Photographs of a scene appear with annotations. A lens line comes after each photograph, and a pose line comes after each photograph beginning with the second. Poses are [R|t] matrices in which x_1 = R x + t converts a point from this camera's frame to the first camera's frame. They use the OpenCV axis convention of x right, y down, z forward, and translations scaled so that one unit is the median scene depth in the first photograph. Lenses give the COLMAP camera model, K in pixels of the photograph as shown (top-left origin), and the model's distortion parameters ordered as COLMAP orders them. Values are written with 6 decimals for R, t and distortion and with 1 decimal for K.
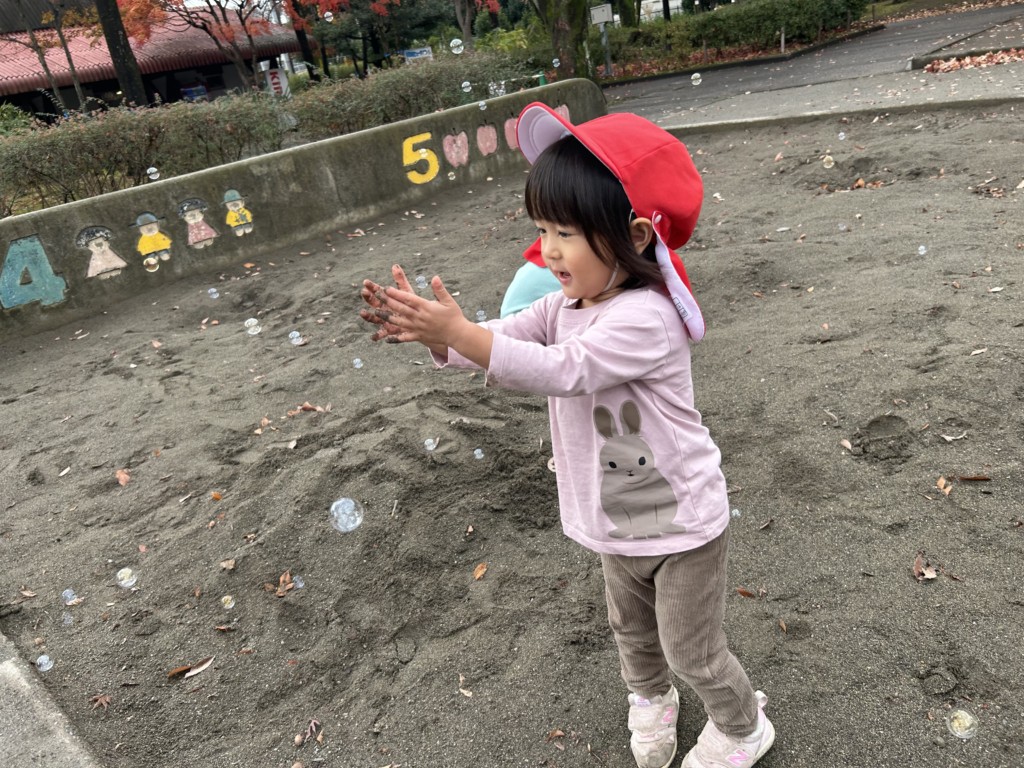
lens RADIAL K [[762.5, 0, 512.0], [0, 762.5, 384.0], [0, 0, 1]] dist [0.052813, -0.077662]
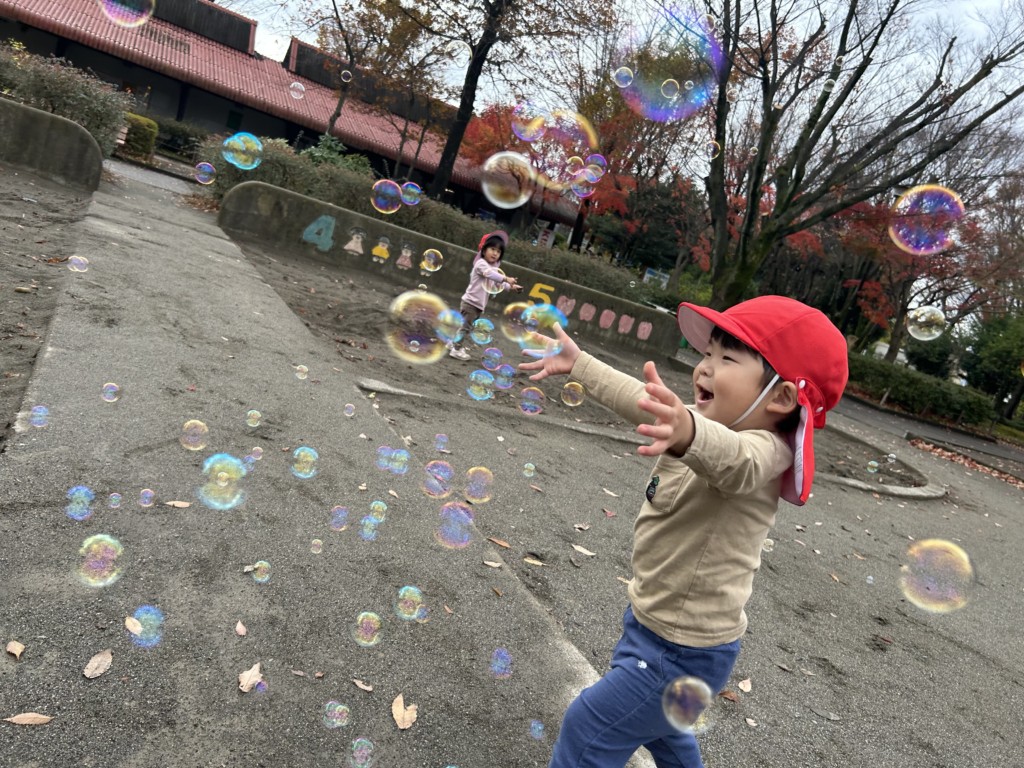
lens RADIAL K [[760.2, 0, 508.1], [0, 760.2, 406.2], [0, 0, 1]] dist [0.063287, -0.085638]
pose [[0.817839, 0.522147, -0.241869, 0.418724], [-0.562451, 0.814153, -0.144238, 0.208717], [0.121605, 0.254003, 0.959528, -0.630833]]
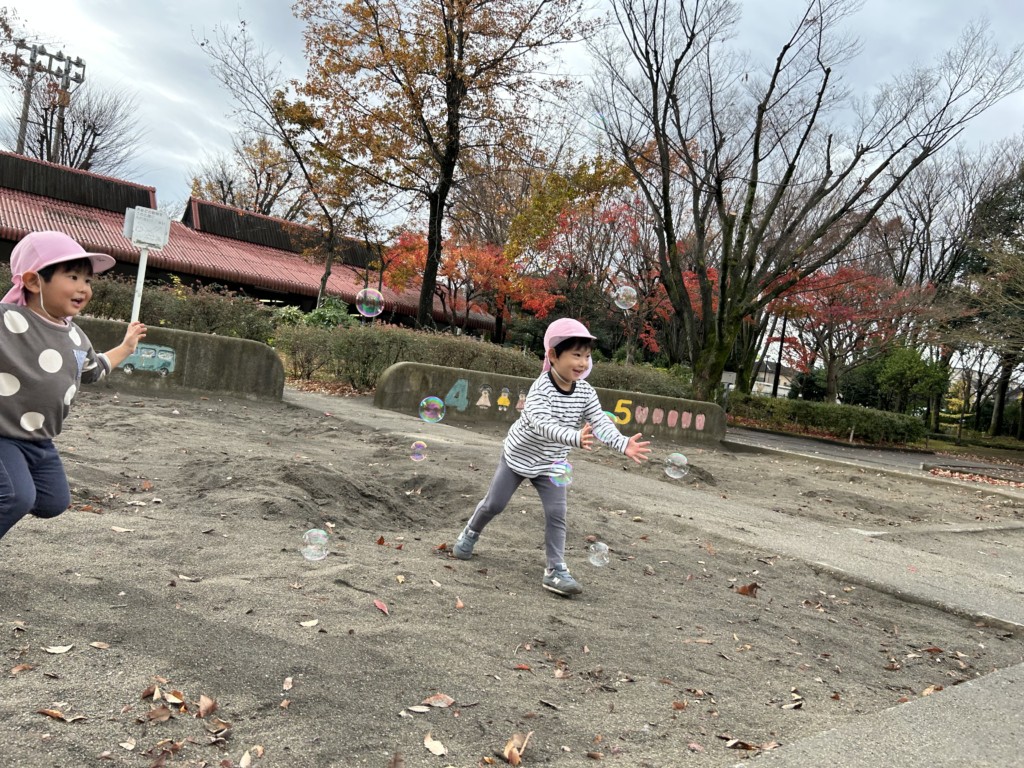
lens RADIAL K [[762.5, 0, 512.0], [0, 762.5, 384.0], [0, 0, 1]] dist [0.052813, -0.077662]
pose [[0.937469, 0.319830, -0.137331, -0.172659], [-0.347987, 0.869722, -0.349985, 0.463020], [0.007504, 0.375889, 0.926634, -0.872030]]
